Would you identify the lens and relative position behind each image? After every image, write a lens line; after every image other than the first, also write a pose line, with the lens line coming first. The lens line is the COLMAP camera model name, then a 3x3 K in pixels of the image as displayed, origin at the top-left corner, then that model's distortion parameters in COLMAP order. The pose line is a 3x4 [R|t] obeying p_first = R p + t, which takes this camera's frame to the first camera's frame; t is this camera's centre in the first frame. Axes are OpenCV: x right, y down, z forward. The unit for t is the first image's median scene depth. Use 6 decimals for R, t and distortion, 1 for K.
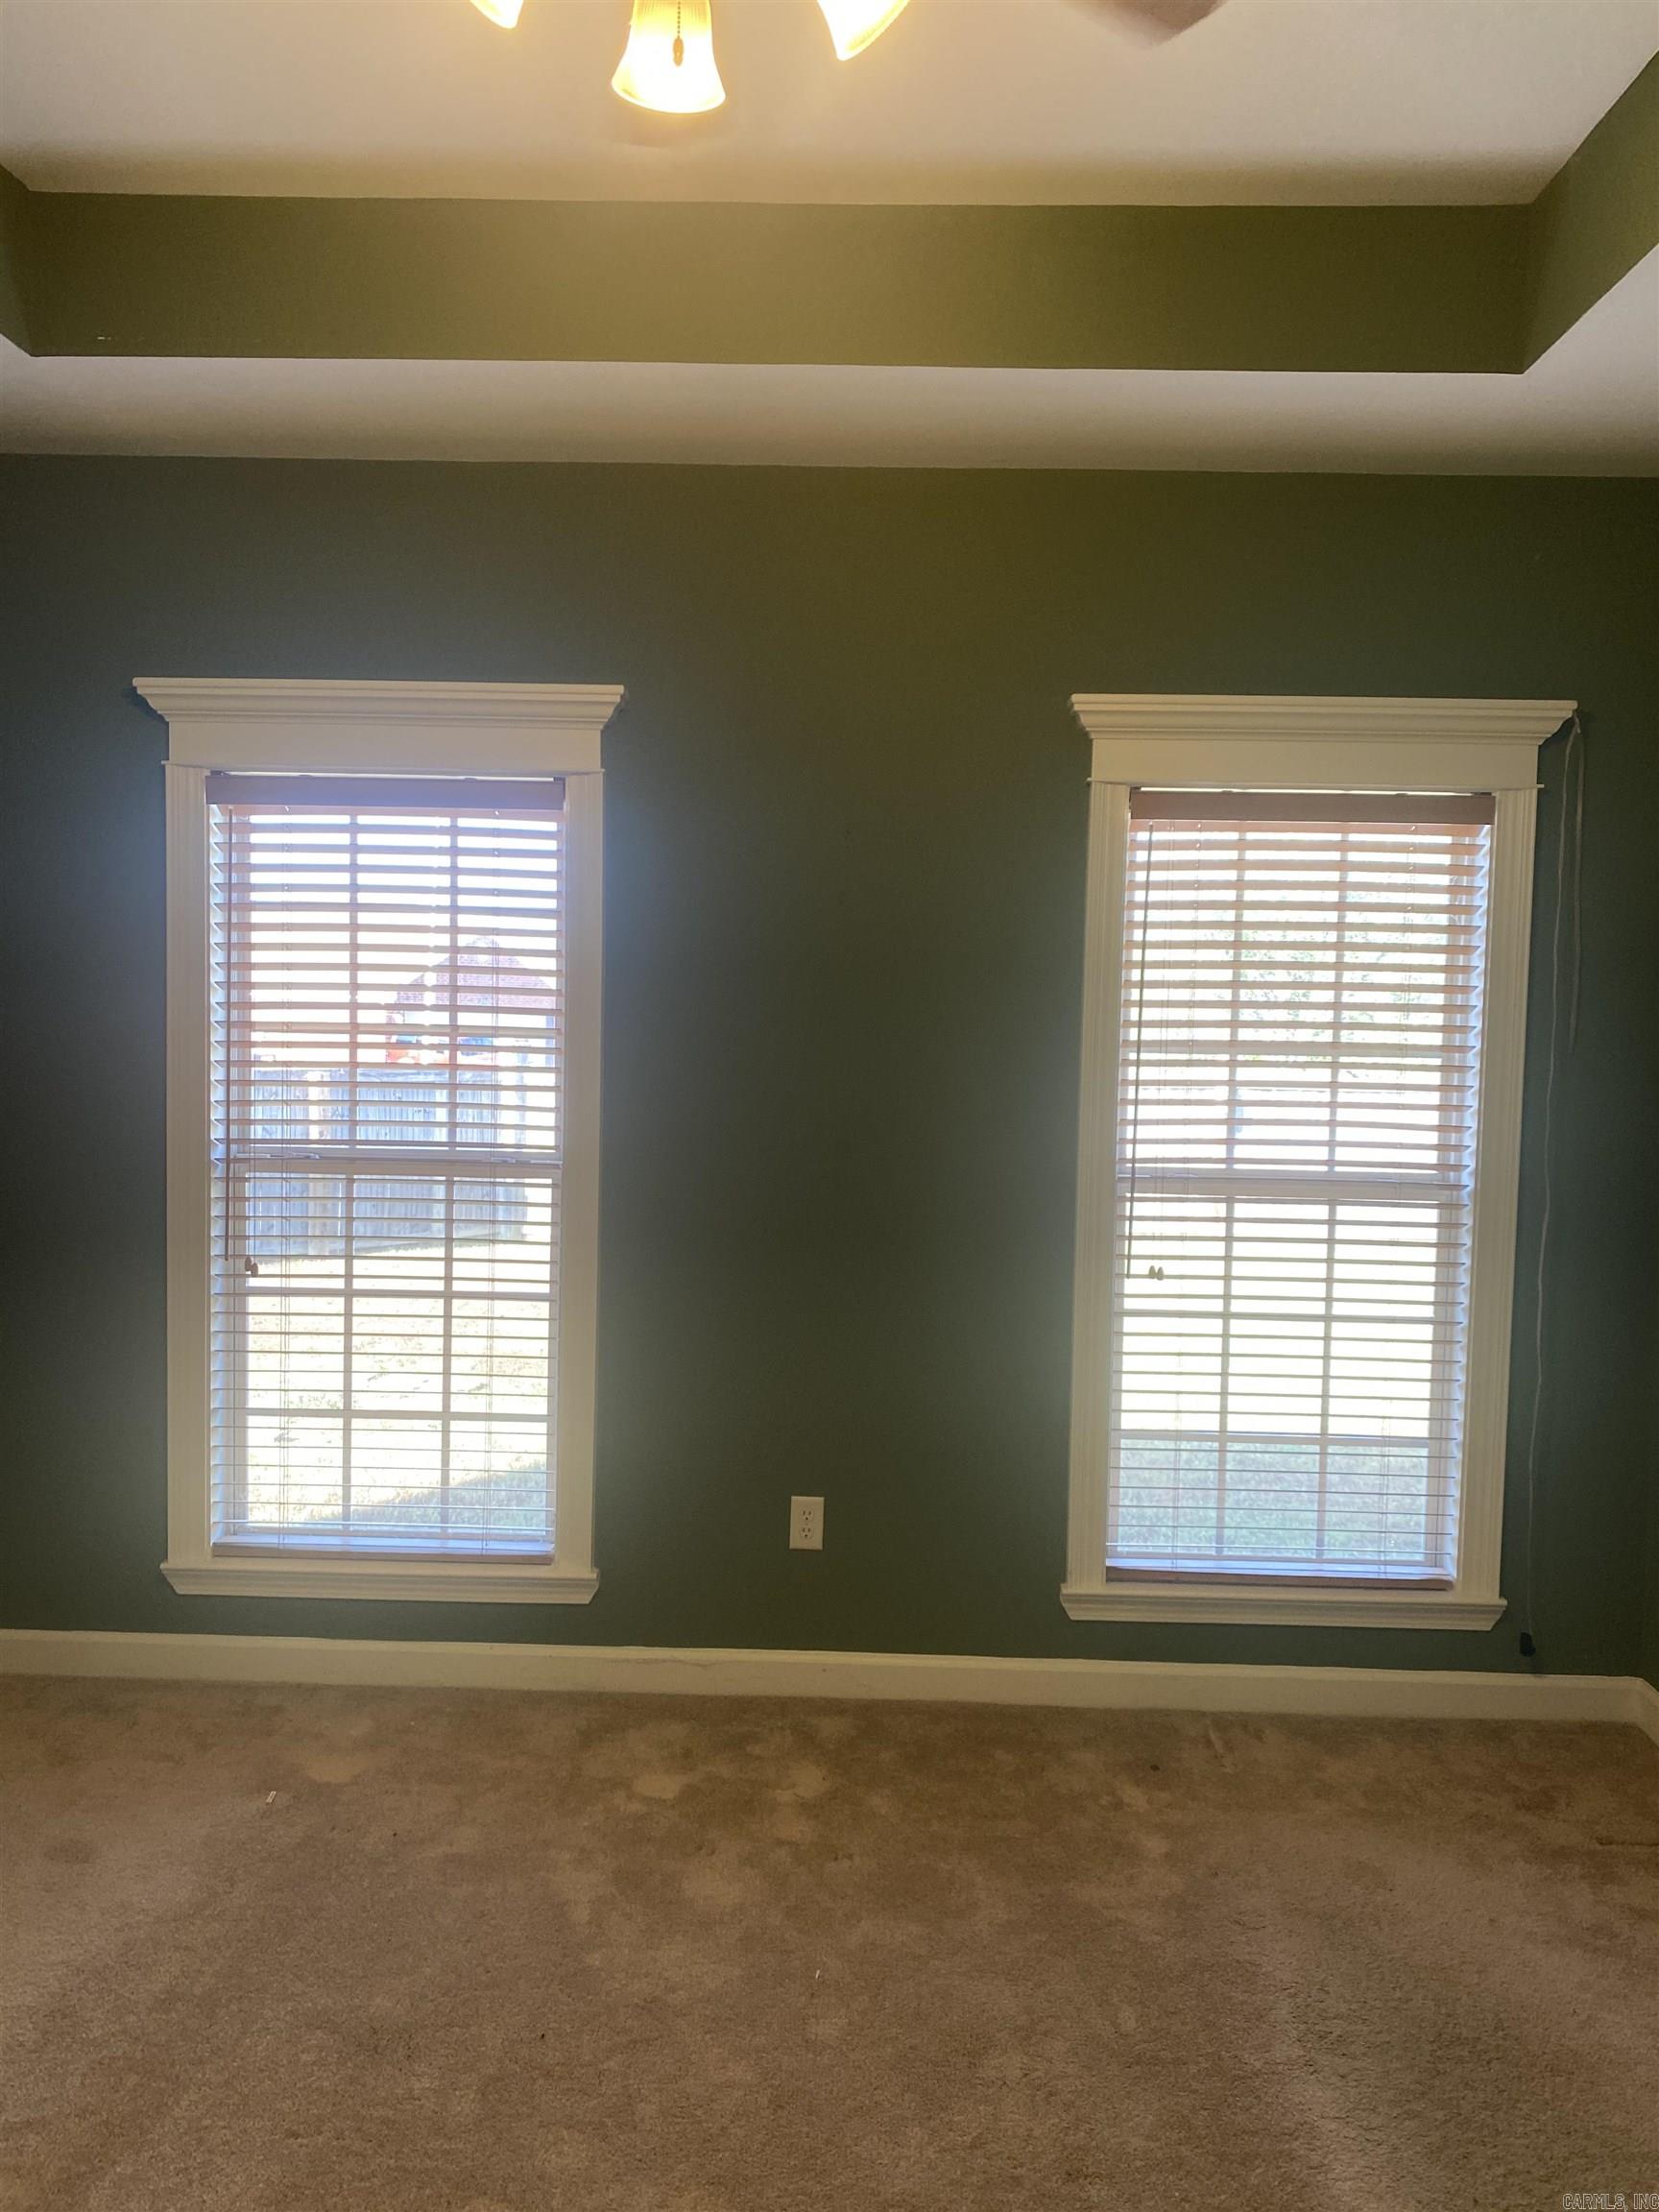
lens RADIAL K [[1632.5, 0, 870.5], [0, 1632.5, 1110.9], [0, 0, 1]] dist [0.018588, -0.008688]
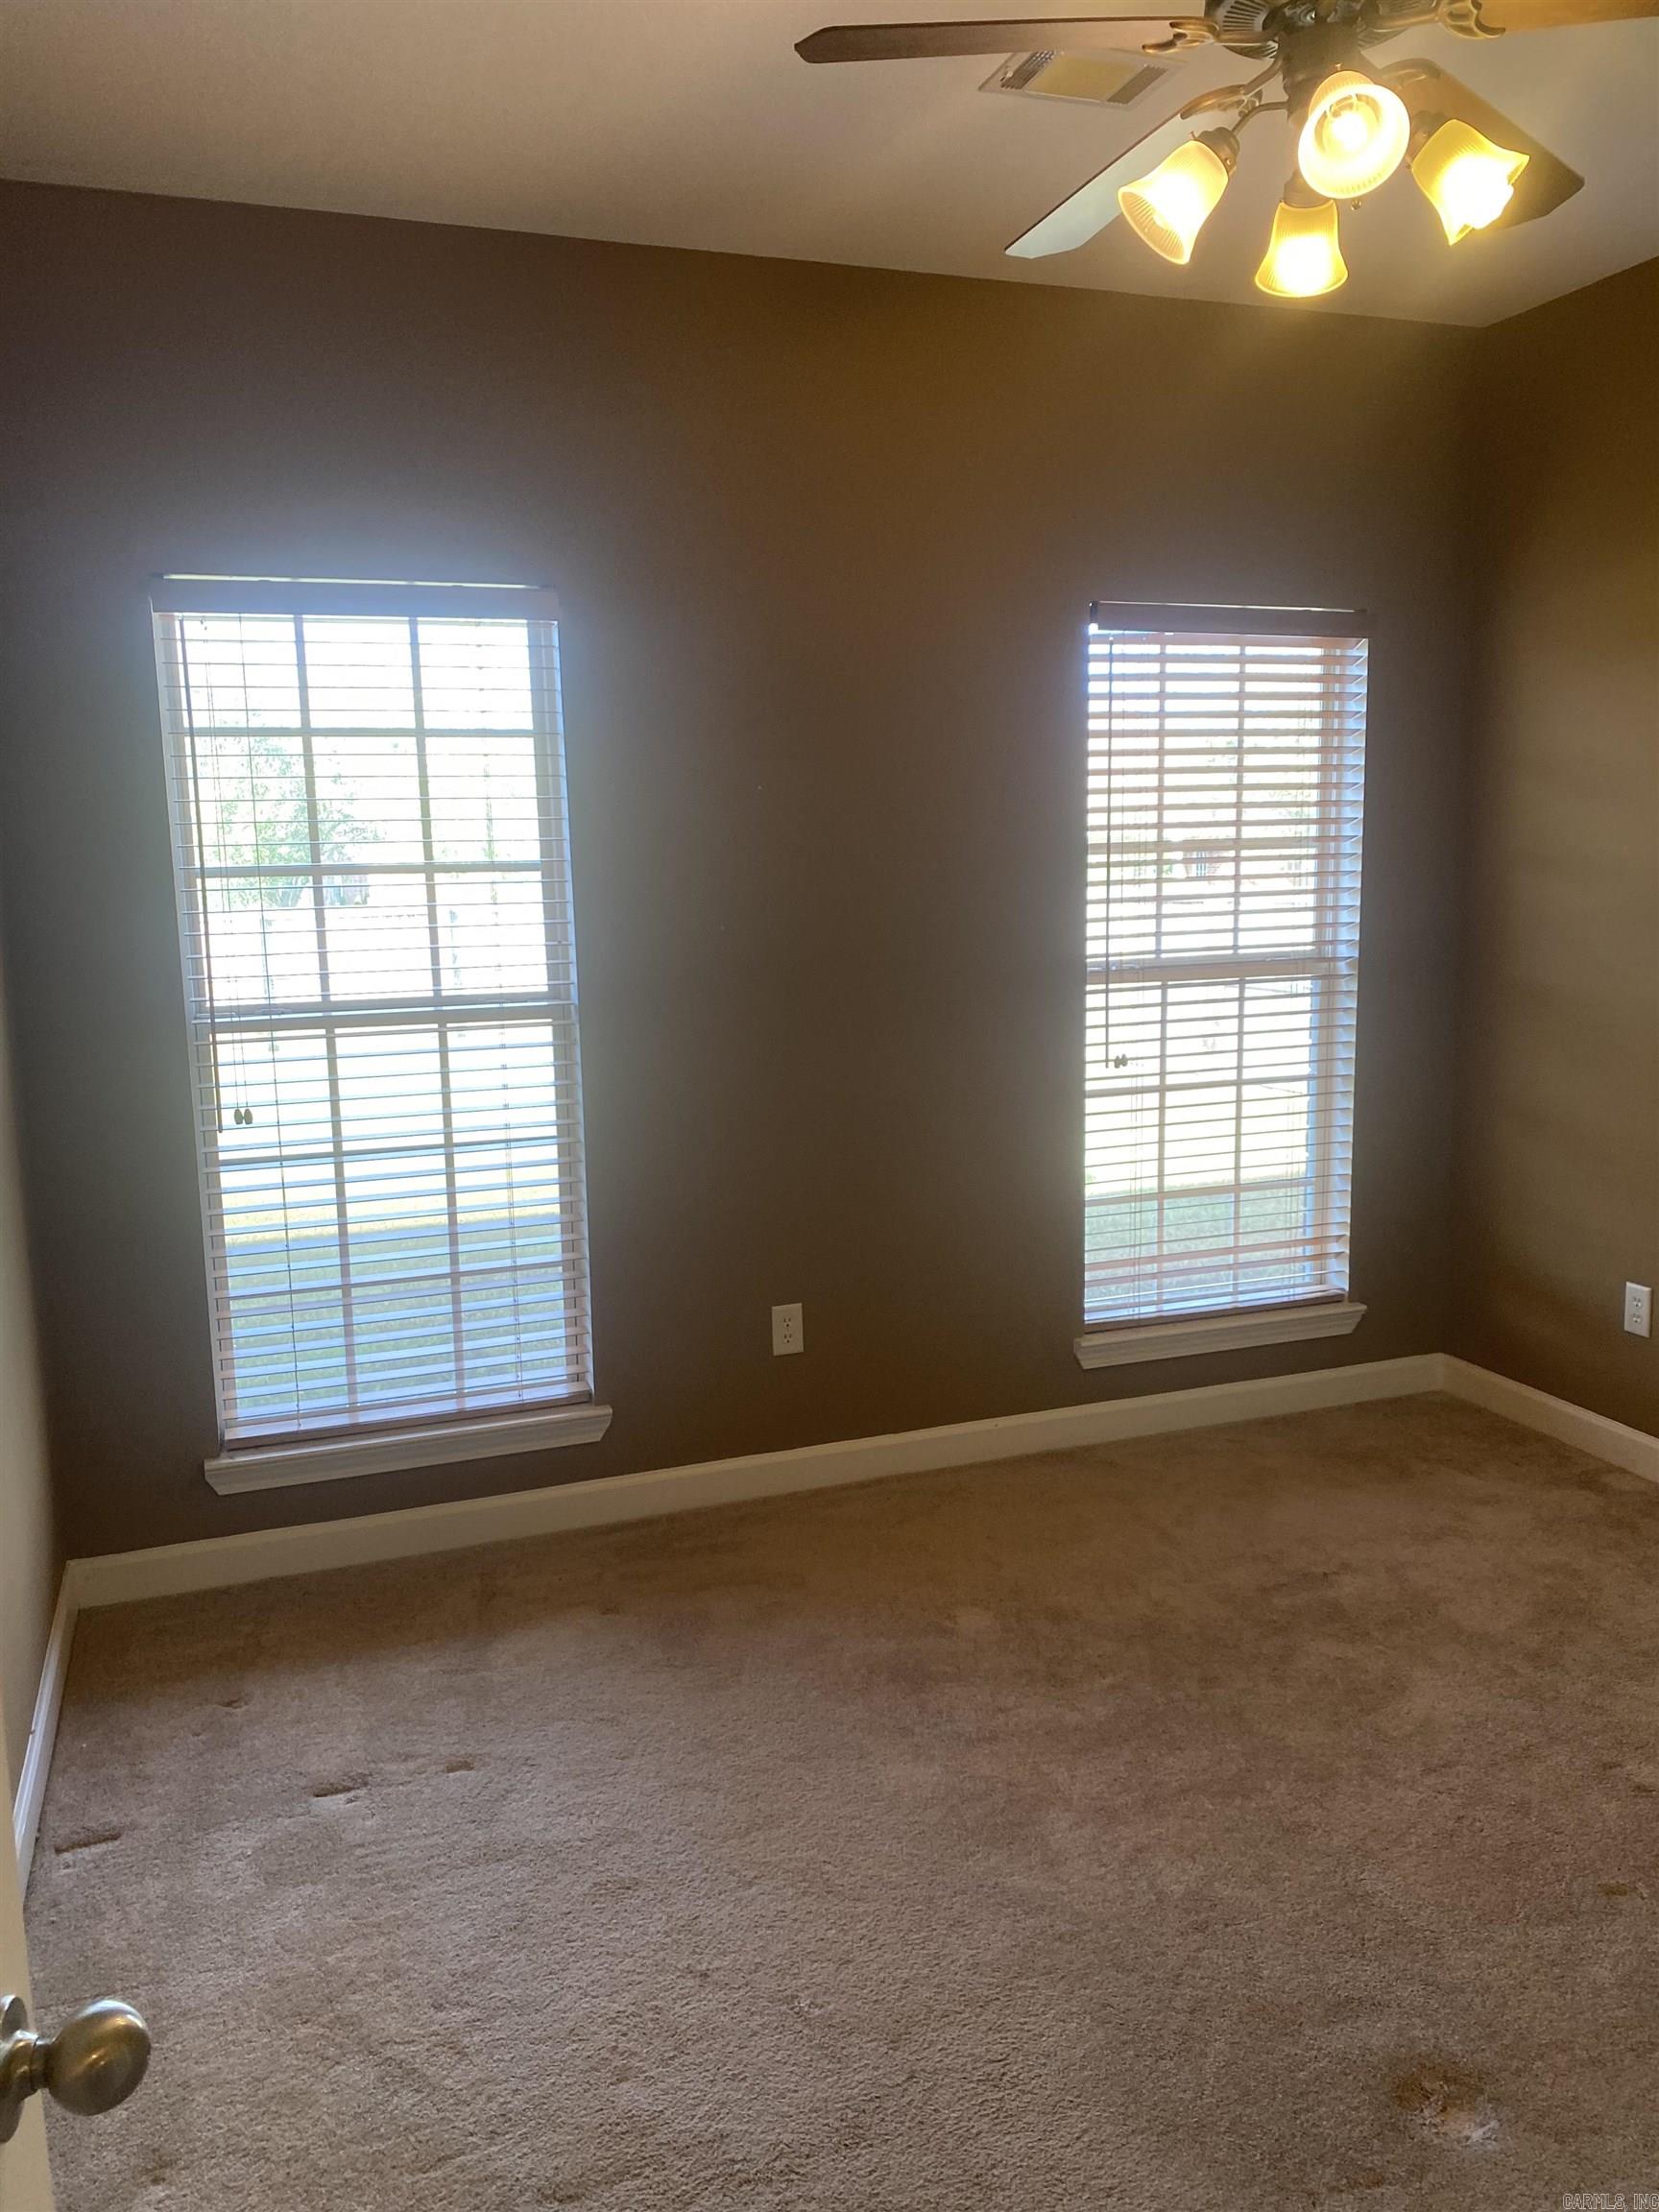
lens RADIAL K [[1692.0, 0, 832.7], [0, 1692.0, 1143.2], [0, 0, 1]] dist [0.026648, -0.003397]
pose [[0.926997, -0.107077, 0.359461, -0.415643], [0.061963, 0.988934, 0.134794, -0.009214], [-0.369916, -0.102680, 0.923374, 0.008016]]
